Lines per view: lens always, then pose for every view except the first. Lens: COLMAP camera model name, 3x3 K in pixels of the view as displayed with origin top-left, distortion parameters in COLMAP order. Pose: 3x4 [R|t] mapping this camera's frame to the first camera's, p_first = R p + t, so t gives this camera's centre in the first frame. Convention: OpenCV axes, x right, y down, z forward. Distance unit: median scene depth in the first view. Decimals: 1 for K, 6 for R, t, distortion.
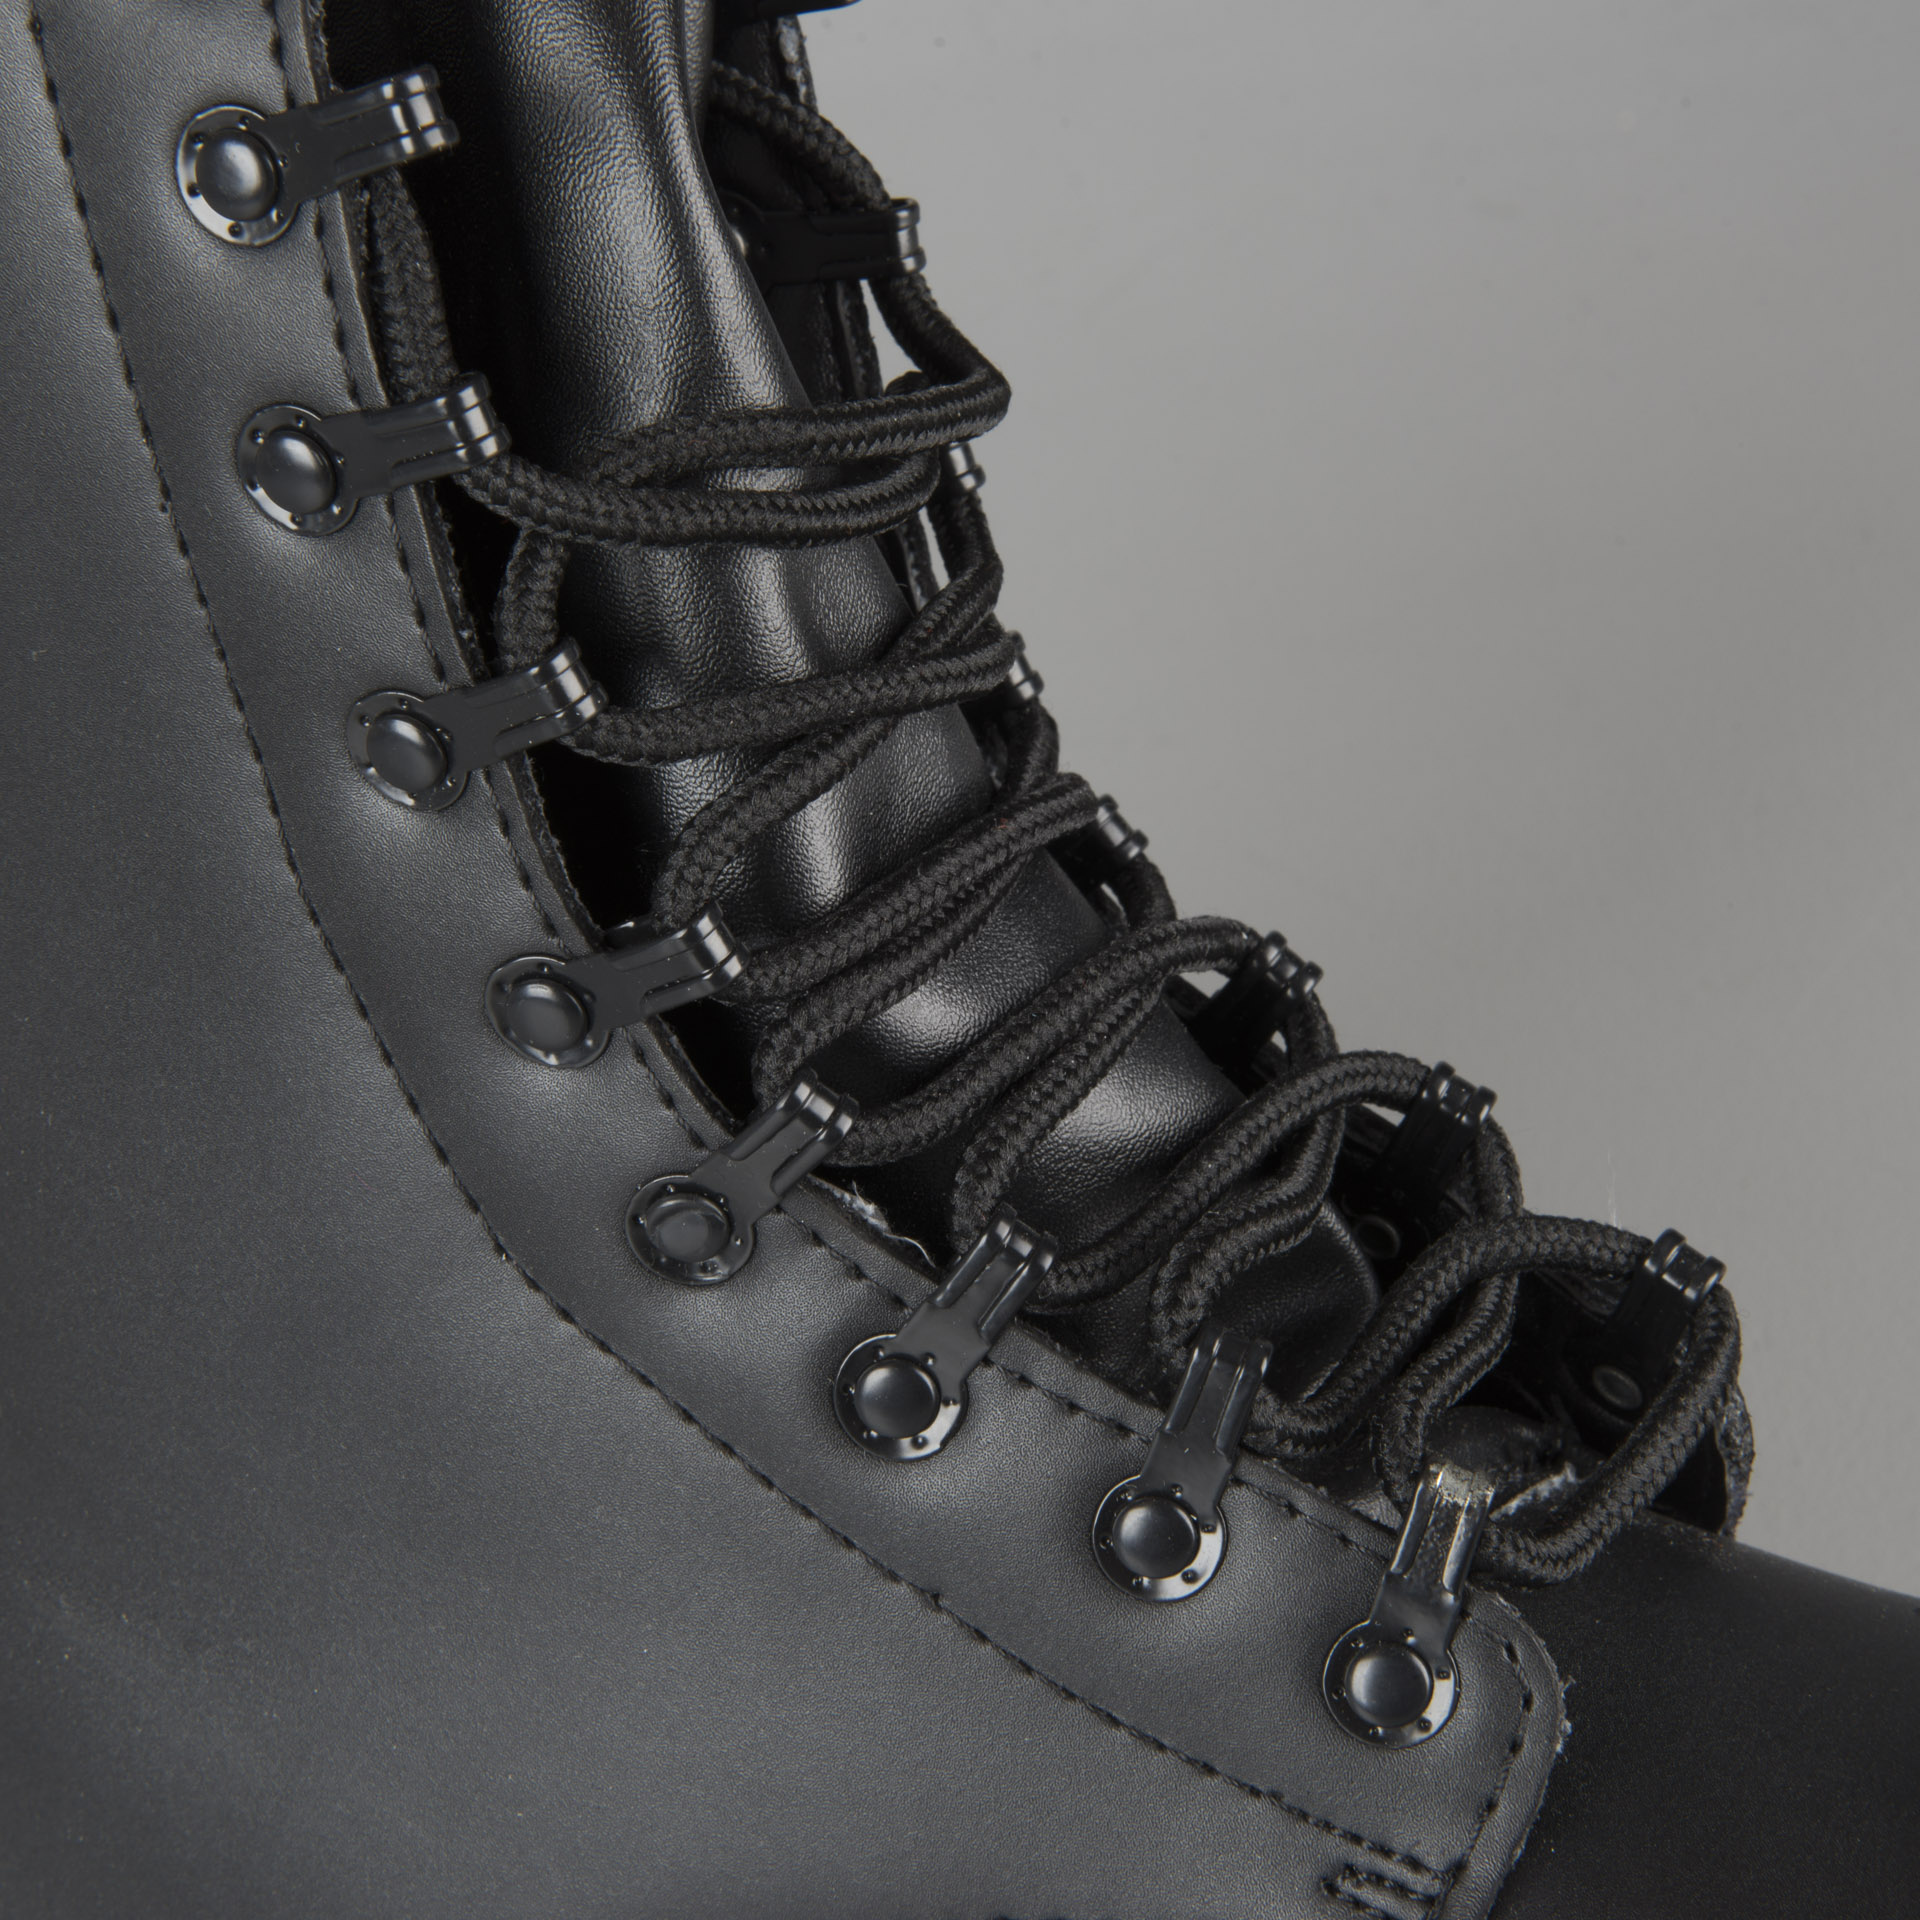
lens RADIAL K [[3901.3, 0, 871.3], [0, 3901.3, 1004.2], [0, 0, 1]] dist [0.084753, 0.000000]
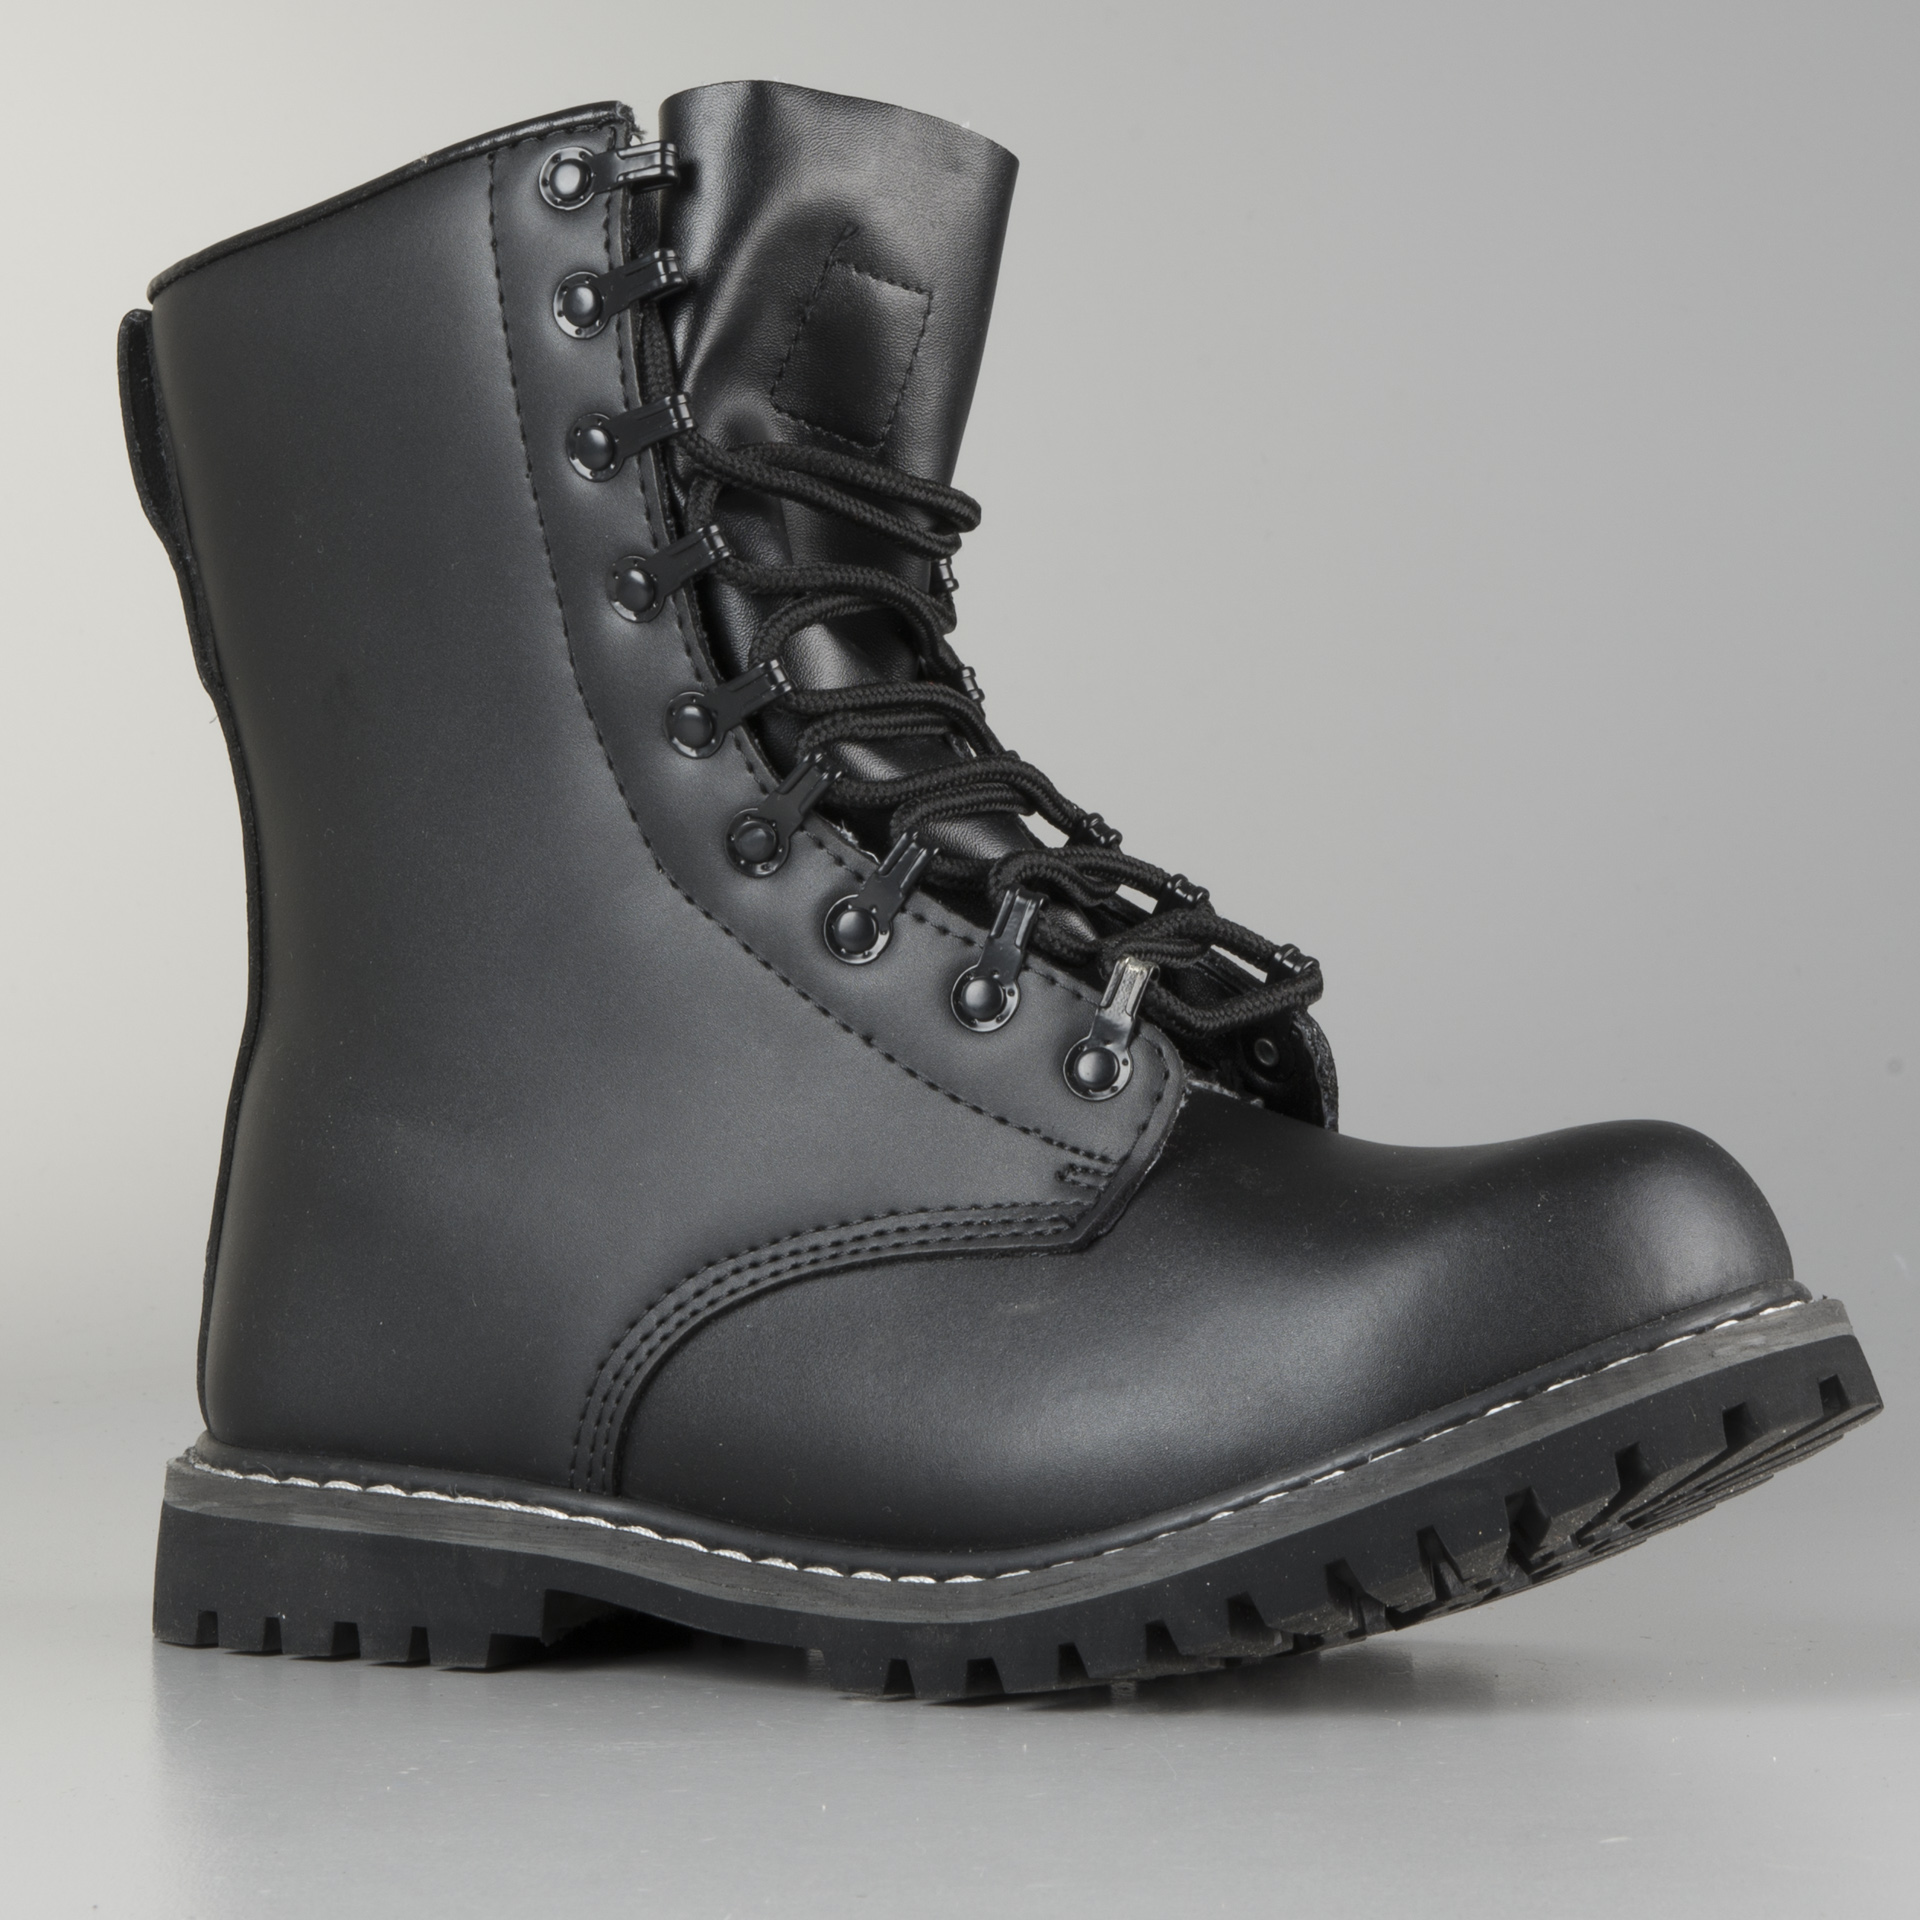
lens RADIAL K [[3901.3, 0, 1073.5], [0, 3901.3, 973.7], [0, 0, 1]] dist [0.084753, 0.000000]
pose [[0.998076, 0.057592, -0.022964, 0.161725], [-0.061887, 0.947860, -0.312619, 0.729282], [0.003763, 0.313439, 0.949601, -0.836244]]
